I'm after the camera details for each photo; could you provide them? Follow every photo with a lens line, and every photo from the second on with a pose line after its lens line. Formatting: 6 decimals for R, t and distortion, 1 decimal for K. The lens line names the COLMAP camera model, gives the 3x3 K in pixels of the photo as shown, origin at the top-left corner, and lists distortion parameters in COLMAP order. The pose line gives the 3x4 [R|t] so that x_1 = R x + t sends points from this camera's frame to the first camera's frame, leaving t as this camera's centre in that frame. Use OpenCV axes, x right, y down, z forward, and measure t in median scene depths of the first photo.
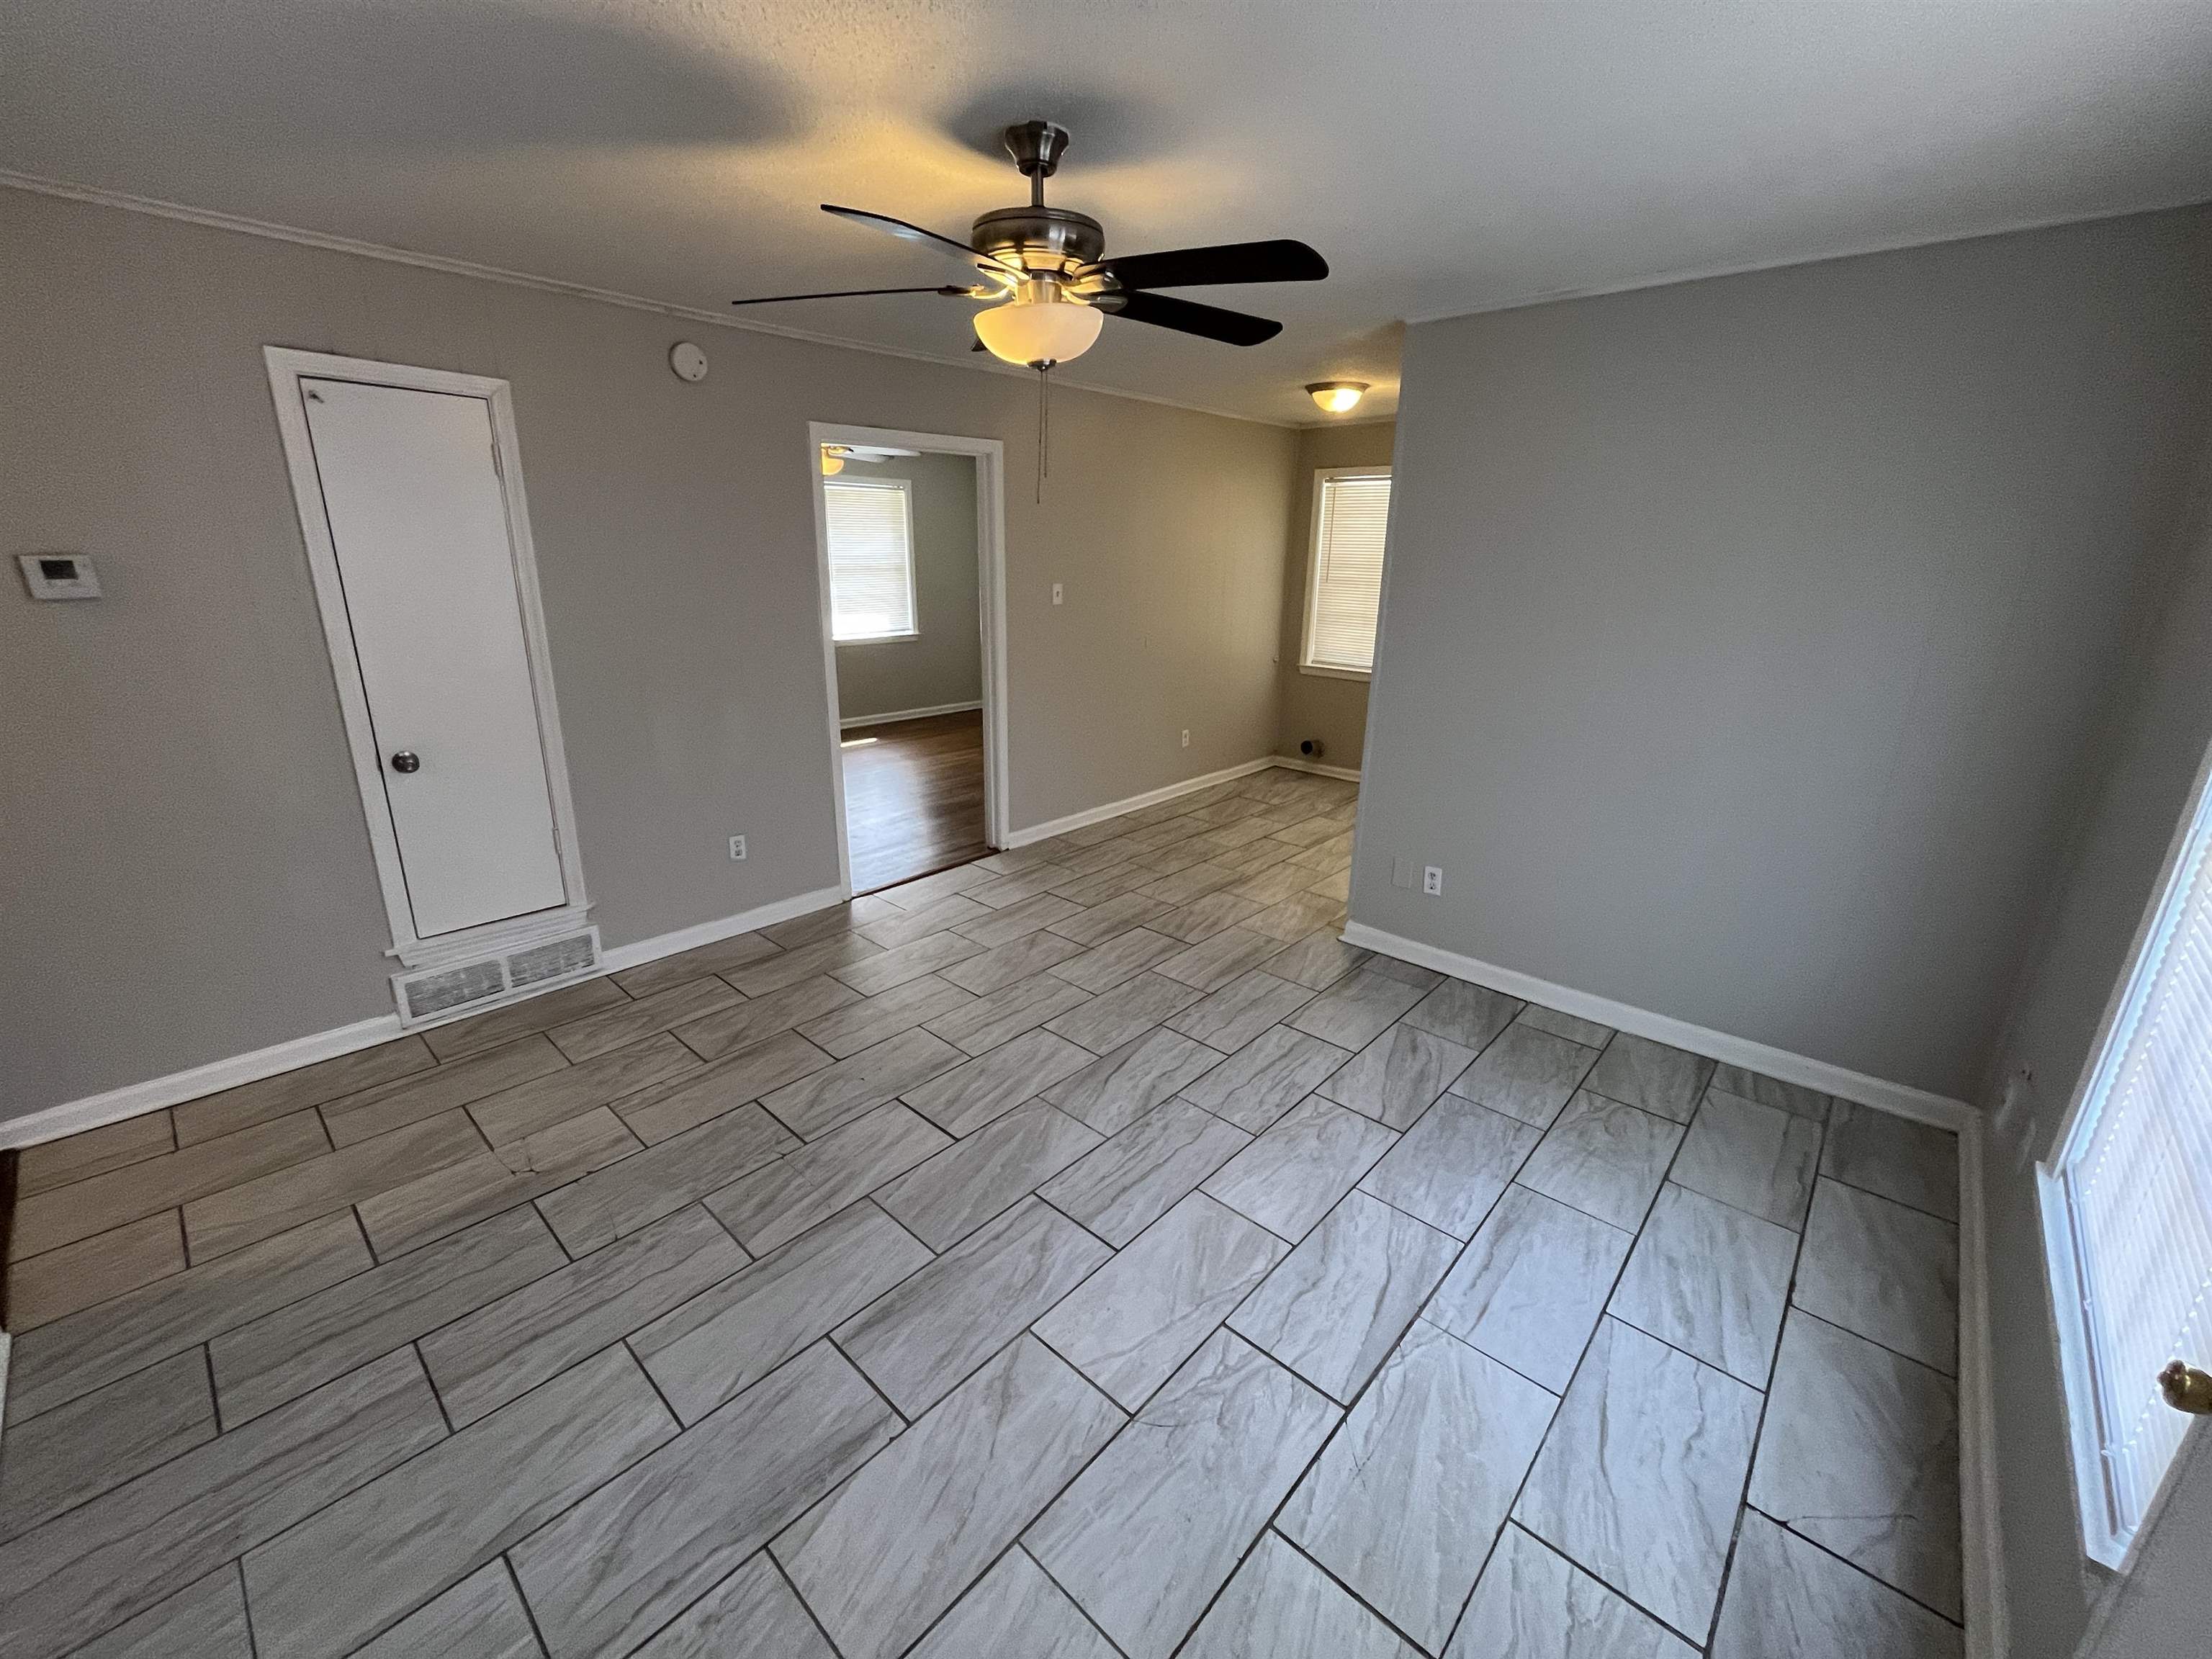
lens RADIAL K [[898.9, 0, 1109.5], [0, 898.9, 824.0], [0, 0, 1]] dist [-0.003307, -0.000702]
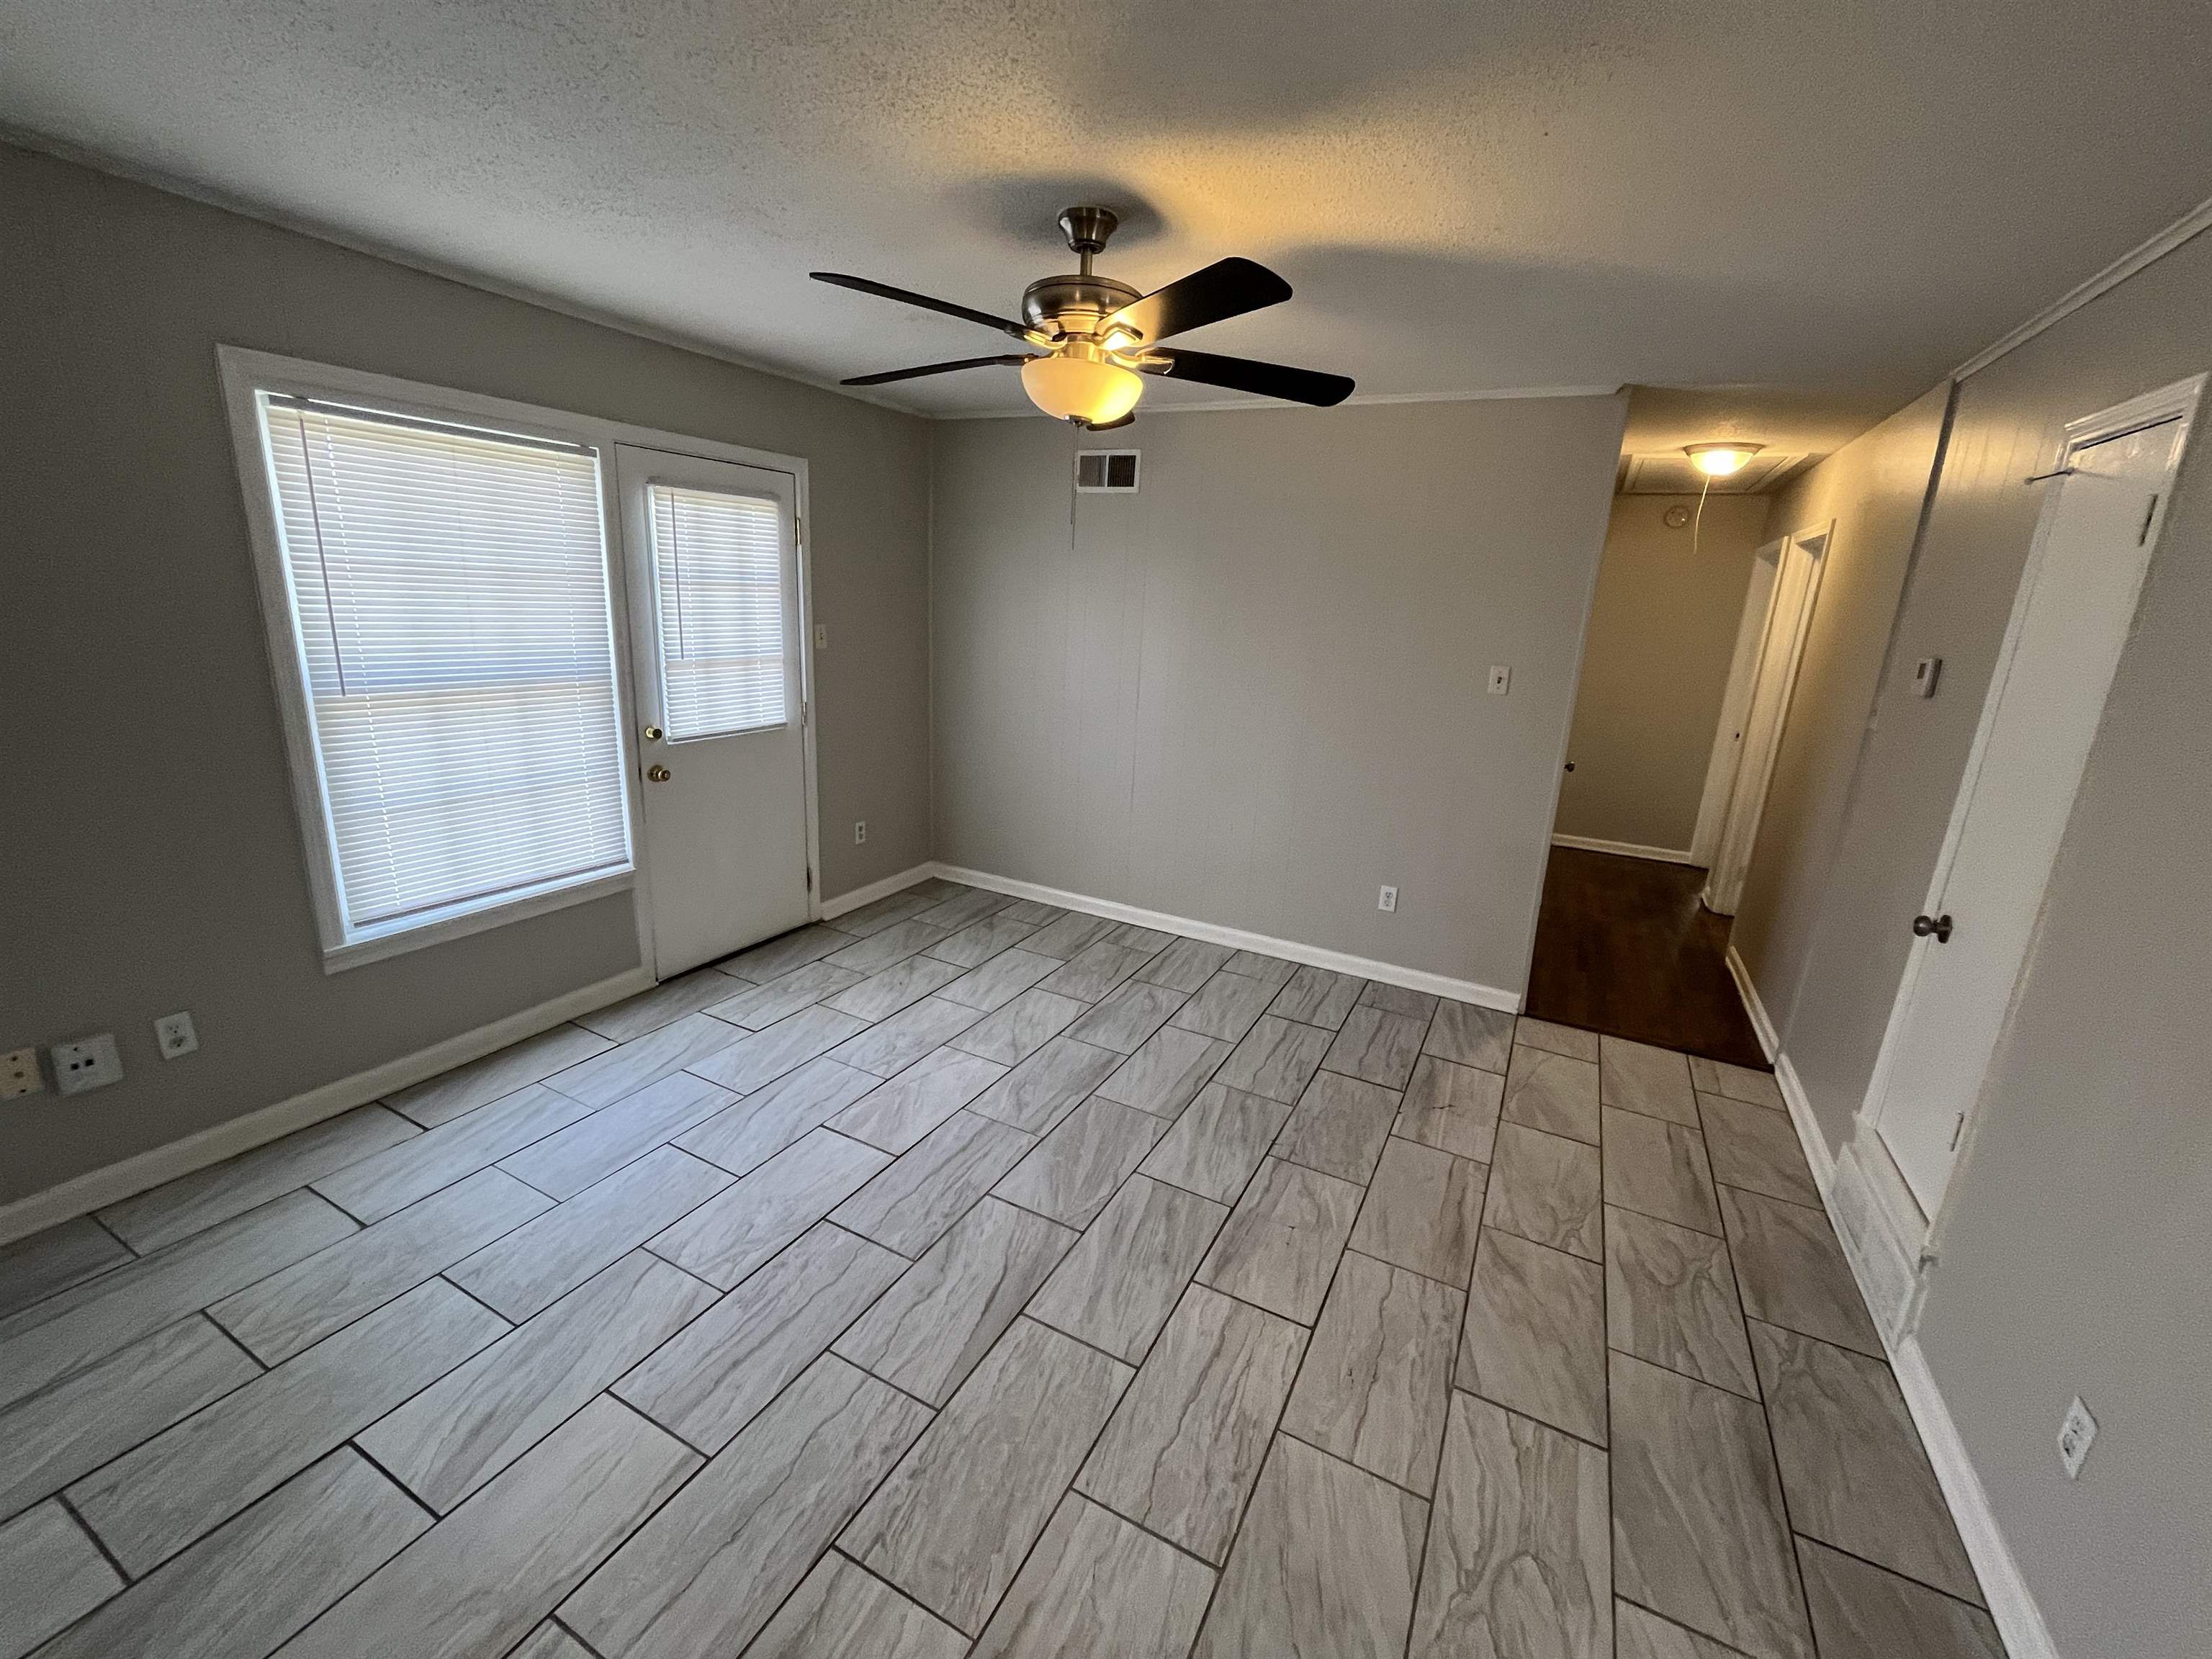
lens RADIAL K [[898.9, 0, 1109.5], [0, 898.9, 824.0], [0, 0, 1]] dist [-0.003307, -0.000702]
pose [[-0.964266, -0.001160, -0.264934, 0.132336], [-0.141394, 0.847925, 0.510912, -0.512526], [0.224051, 0.530115, -0.817789, 1.665665]]
